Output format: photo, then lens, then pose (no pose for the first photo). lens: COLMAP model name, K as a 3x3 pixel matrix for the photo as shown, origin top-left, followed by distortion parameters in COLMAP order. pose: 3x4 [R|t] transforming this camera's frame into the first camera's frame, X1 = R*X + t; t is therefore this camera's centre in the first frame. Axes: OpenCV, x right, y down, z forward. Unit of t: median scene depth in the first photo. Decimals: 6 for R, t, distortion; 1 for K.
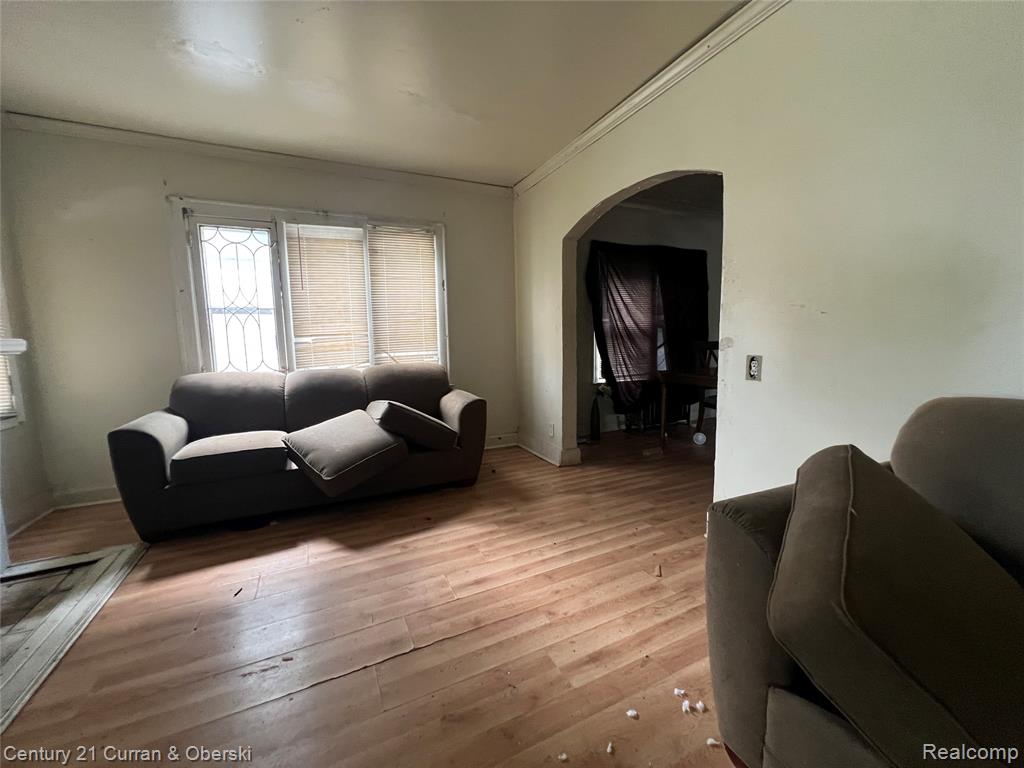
lens RADIAL K [[410.7, 0, 510.5], [0, 410.7, 384.6], [0, 0, 1]] dist [-0.001507, 0.000849]
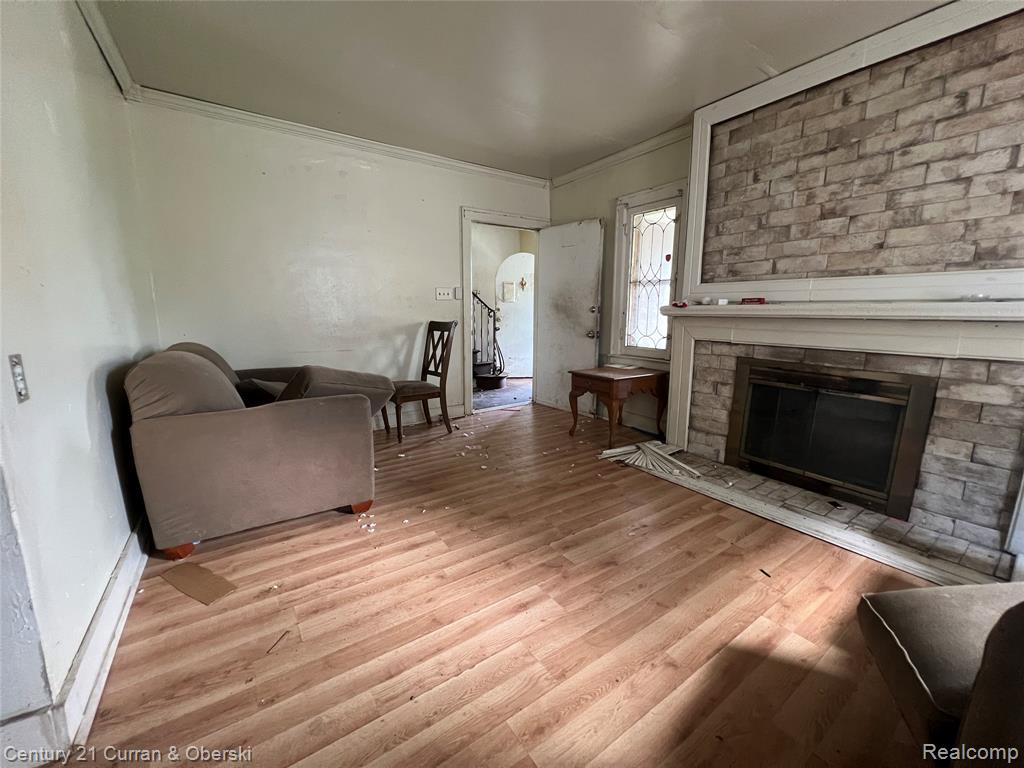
lens RADIAL K [[410.7, 0, 511.4], [0, 410.7, 385.7], [0, 0, 1]] dist [-0.001507, 0.000849]
pose [[-0.988112, 0.043836, -0.147355, 0.029286], [-0.000271, 0.957990, 0.286802, -0.116828], [0.153737, 0.283432, -0.946589, 1.030663]]
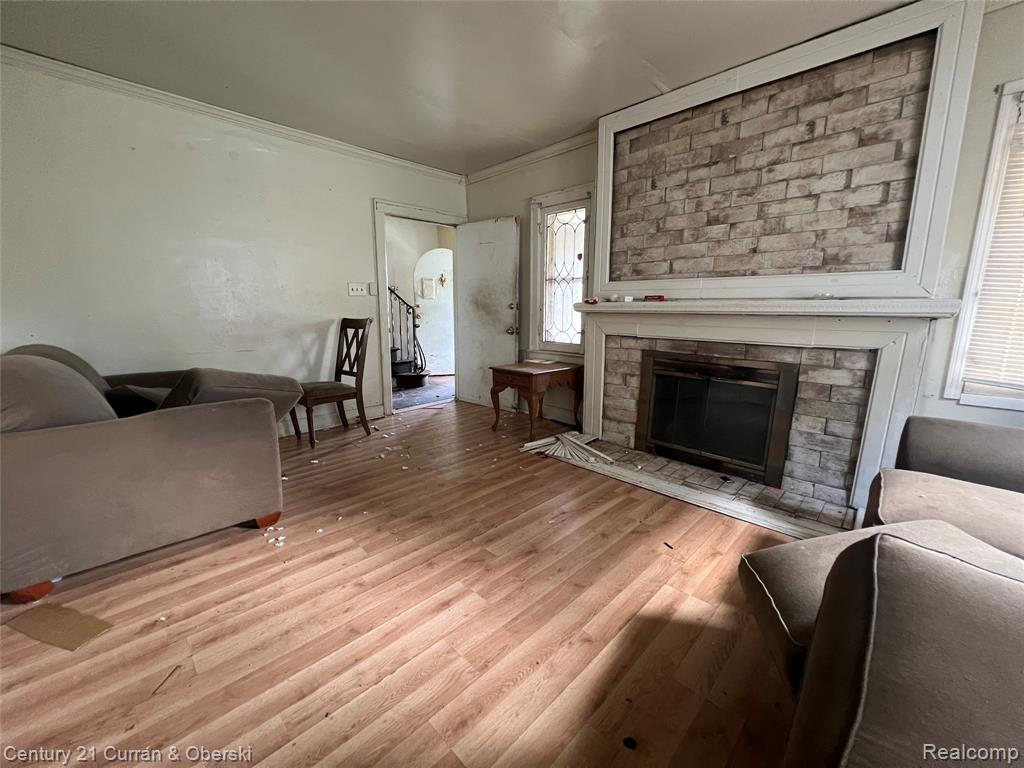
lens RADIAL K [[410.7, 0, 512.1], [0, 410.7, 385.5], [0, 0, 1]] dist [-0.001507, 0.000849]
pose [[-0.943235, 0.077702, -0.322908, 0.017292], [-0.021069, 0.956291, 0.291656, -0.116315], [0.331456, 0.281903, -0.900371, 1.036151]]
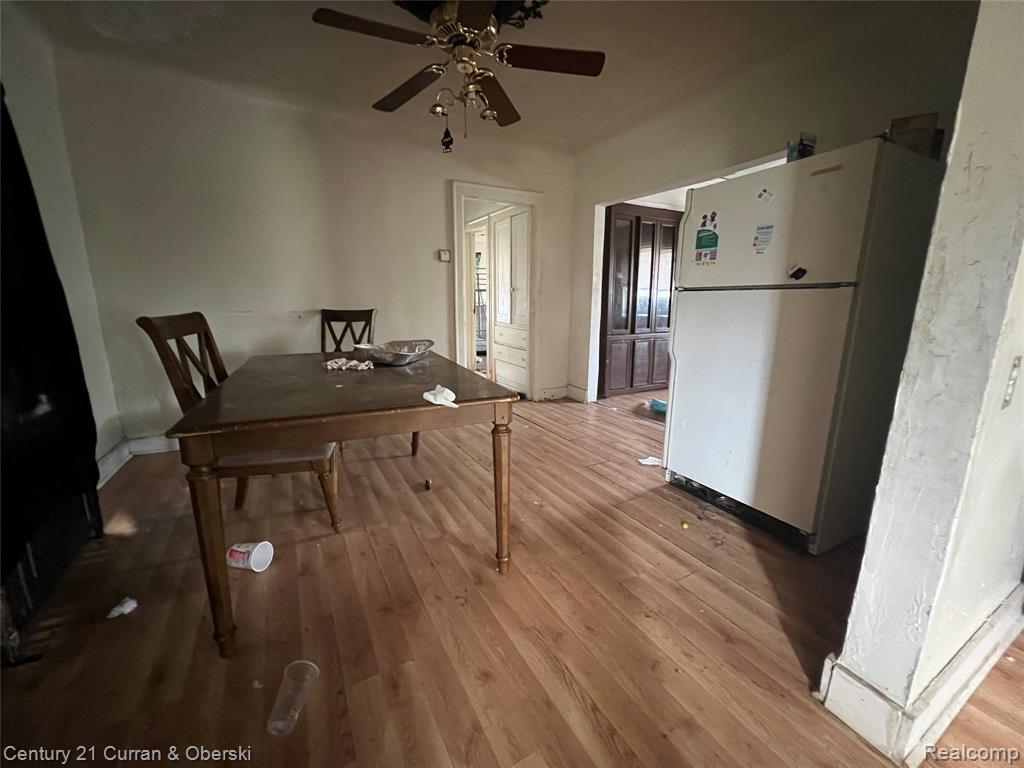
lens RADIAL K [[410.7, 0, 511.6], [0, 410.7, 385.0], [0, 0, 1]] dist [-0.001507, 0.000849]
pose [[-0.054918, -0.178887, 0.982336, 0.106905], [0.103380, 0.977514, 0.183789, -0.117860], [-0.993125, 0.111647, -0.035189, 1.024015]]
